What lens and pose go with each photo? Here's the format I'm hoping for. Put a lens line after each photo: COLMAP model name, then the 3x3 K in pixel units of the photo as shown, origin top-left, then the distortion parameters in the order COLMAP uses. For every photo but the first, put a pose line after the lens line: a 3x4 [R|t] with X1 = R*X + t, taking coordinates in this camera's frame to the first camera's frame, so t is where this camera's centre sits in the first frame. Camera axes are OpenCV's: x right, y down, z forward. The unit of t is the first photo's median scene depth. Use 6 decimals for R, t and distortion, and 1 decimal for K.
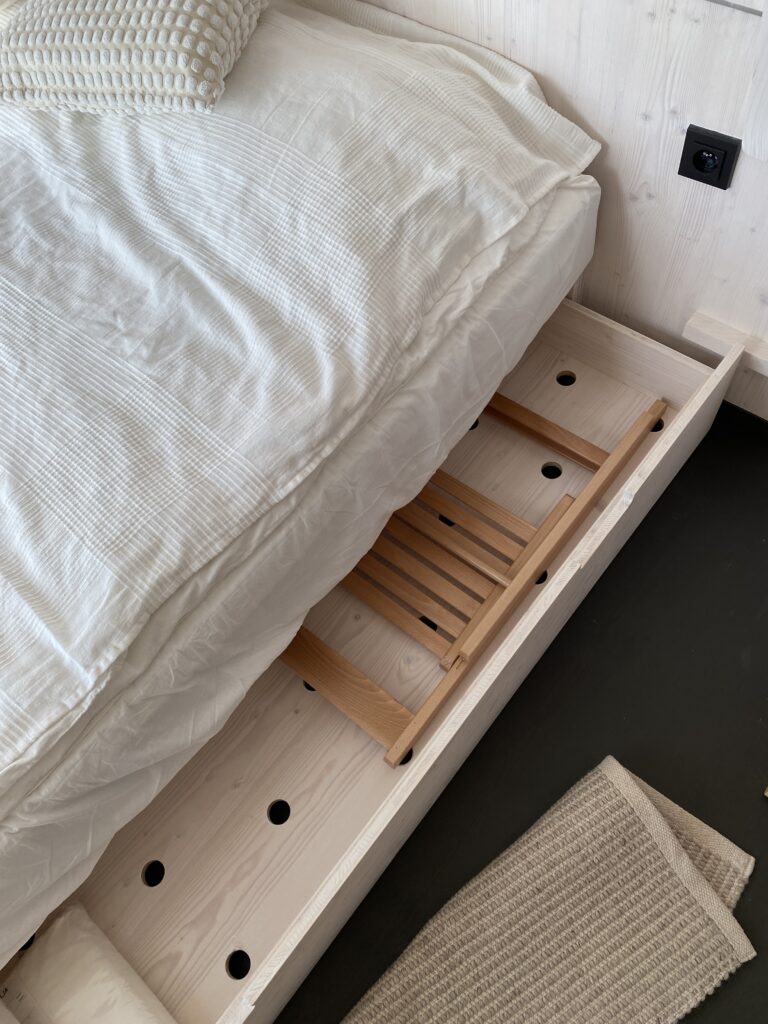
lens RADIAL K [[781.0, 0, 367.5], [0, 781.0, 510.0], [0, 0, 1]] dist [0.020593, 0.001437]
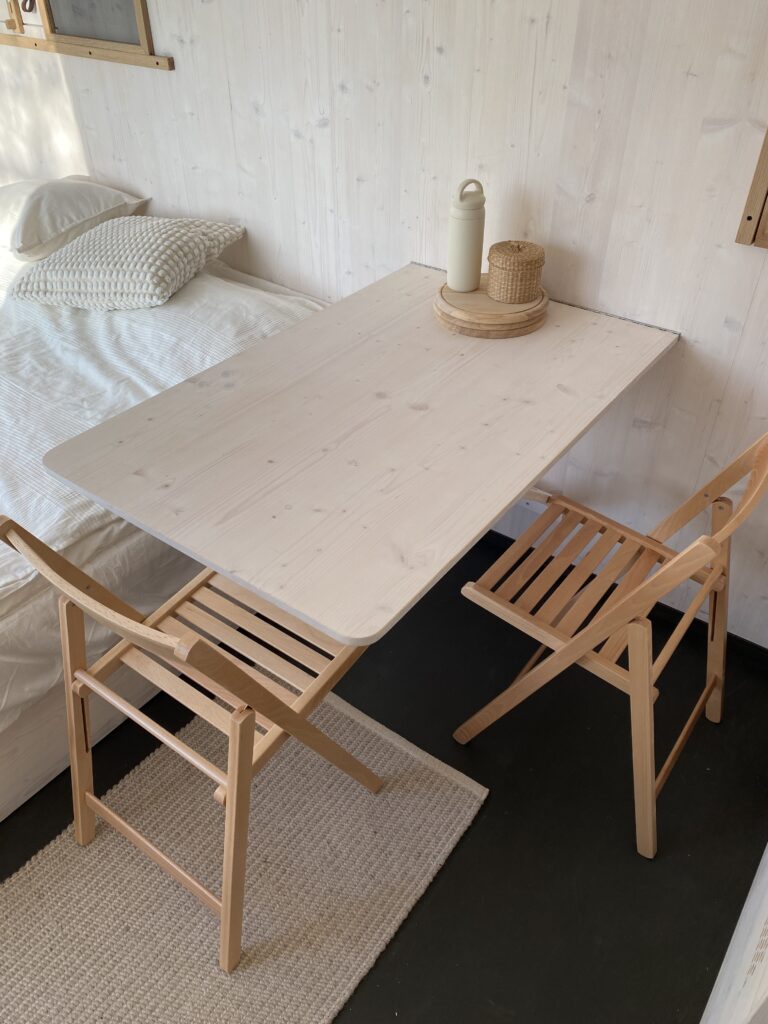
lens RADIAL K [[781.0, 0, 360.4], [0, 781.0, 508.4], [0, 0, 1]] dist [0.020593, 0.001437]
pose [[0.992069, 0.078111, 0.098480, 0.097403], [-0.032094, 0.914915, -0.402368, 0.566884], [-0.121530, 0.396016, 0.910166, -0.427319]]
